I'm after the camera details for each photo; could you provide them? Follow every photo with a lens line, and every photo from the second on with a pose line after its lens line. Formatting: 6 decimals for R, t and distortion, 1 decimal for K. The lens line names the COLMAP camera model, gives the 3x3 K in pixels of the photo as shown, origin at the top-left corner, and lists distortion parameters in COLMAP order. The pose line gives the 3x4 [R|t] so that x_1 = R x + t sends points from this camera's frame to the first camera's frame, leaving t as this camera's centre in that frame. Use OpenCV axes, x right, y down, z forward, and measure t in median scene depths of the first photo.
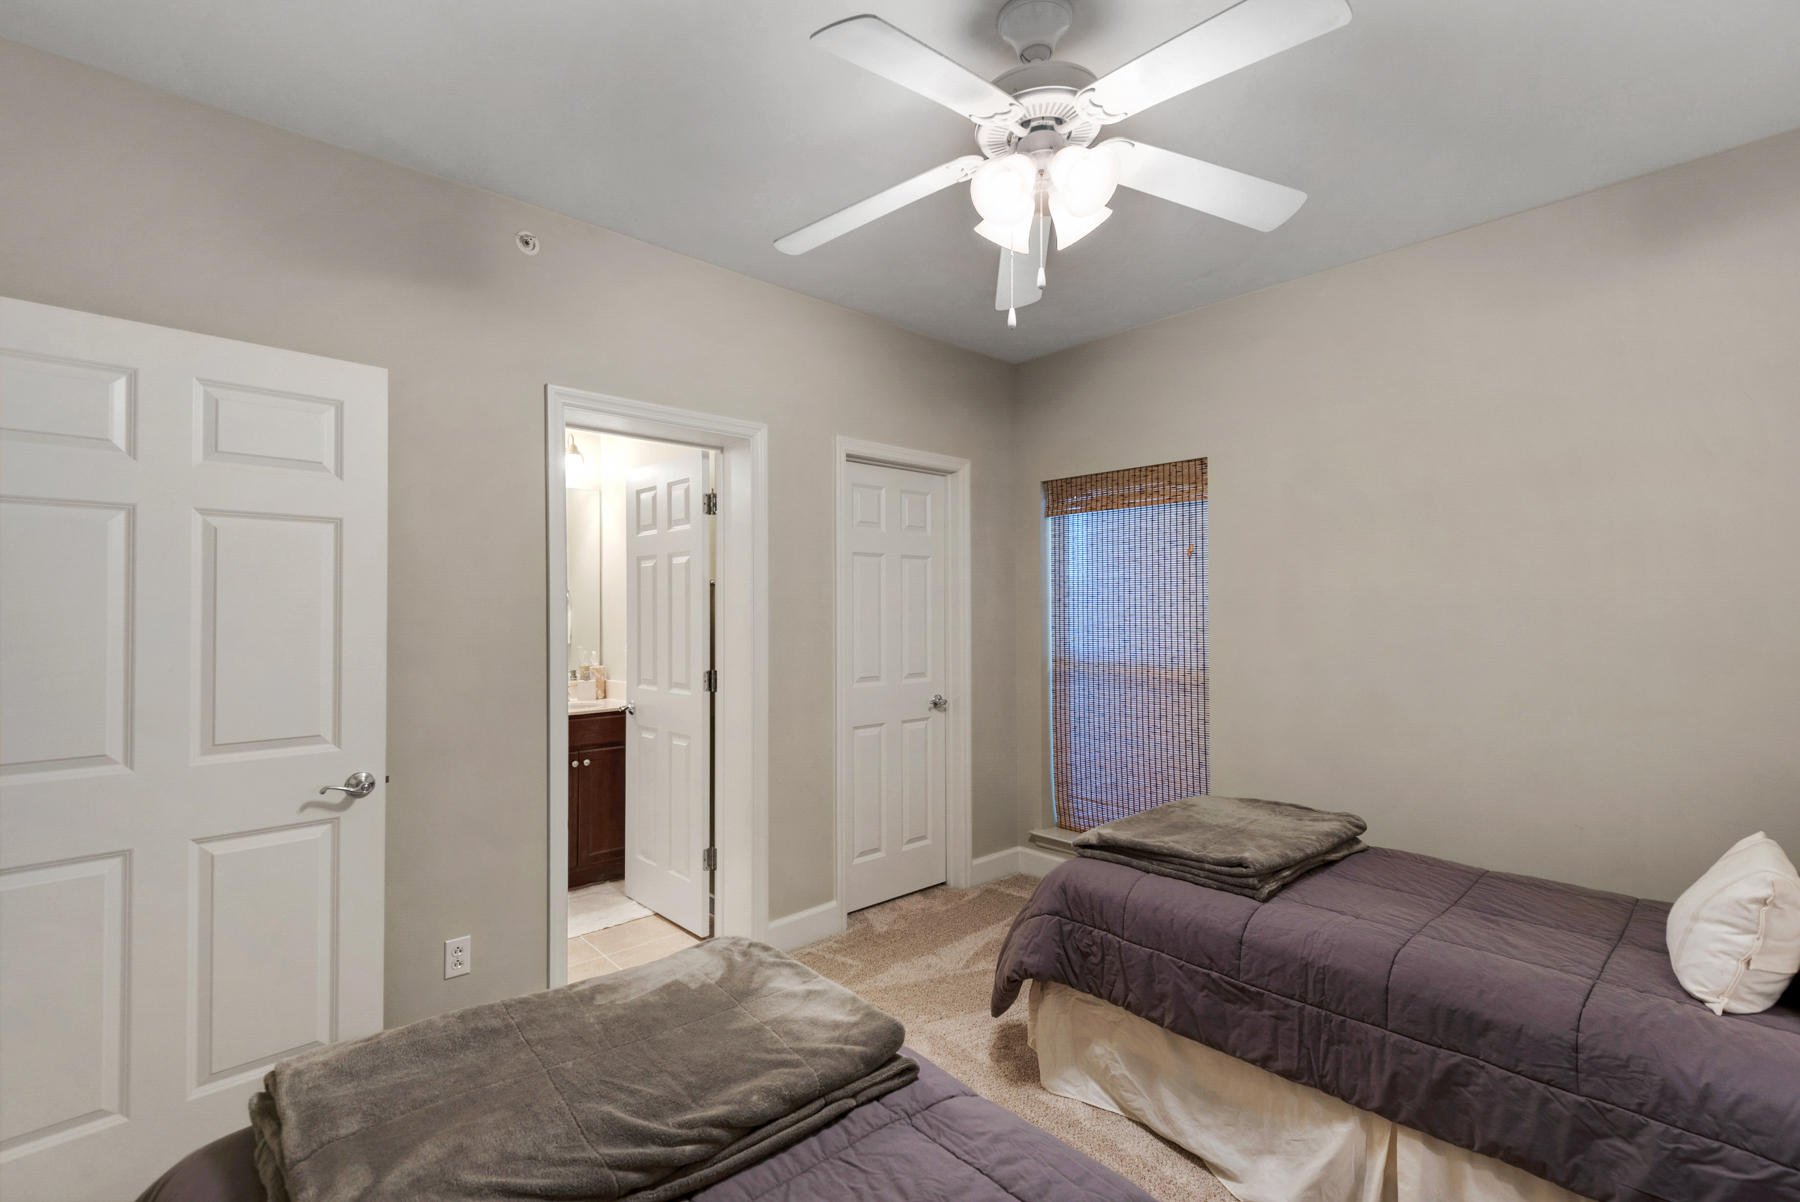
lens RADIAL K [[810.4, 0, 896.5], [0, 810.4, 602.4], [0, 0, 1]] dist [0.032653, -0.016879]
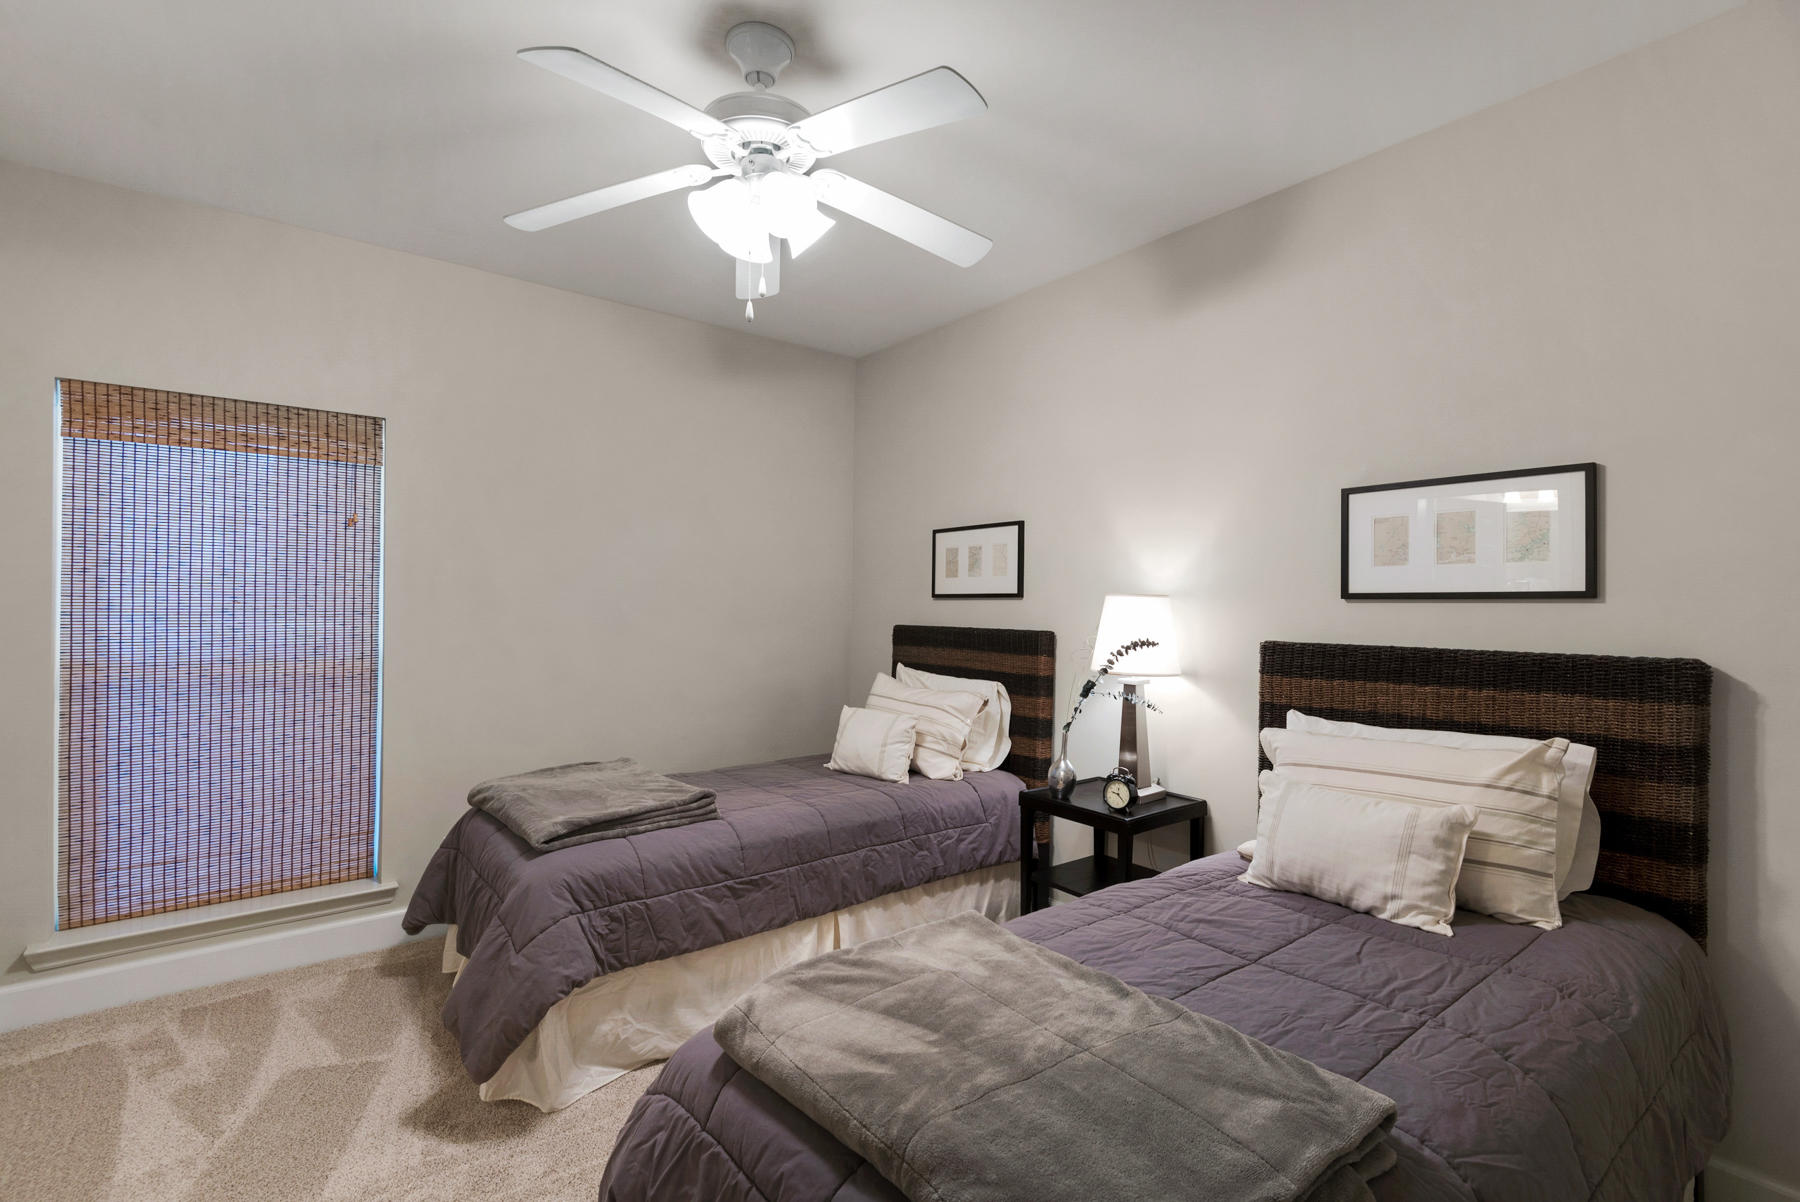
lens RADIAL K [[810.4, 0, 896.5], [0, 810.4, 602.4], [0, 0, 1]] dist [0.032653, -0.016879]
pose [[0.082375, 0.002994, 0.996597, -0.440165], [-0.015652, 0.999876, -0.001710, 0.014728], [-0.996478, -0.015458, 0.082412, 0.348442]]
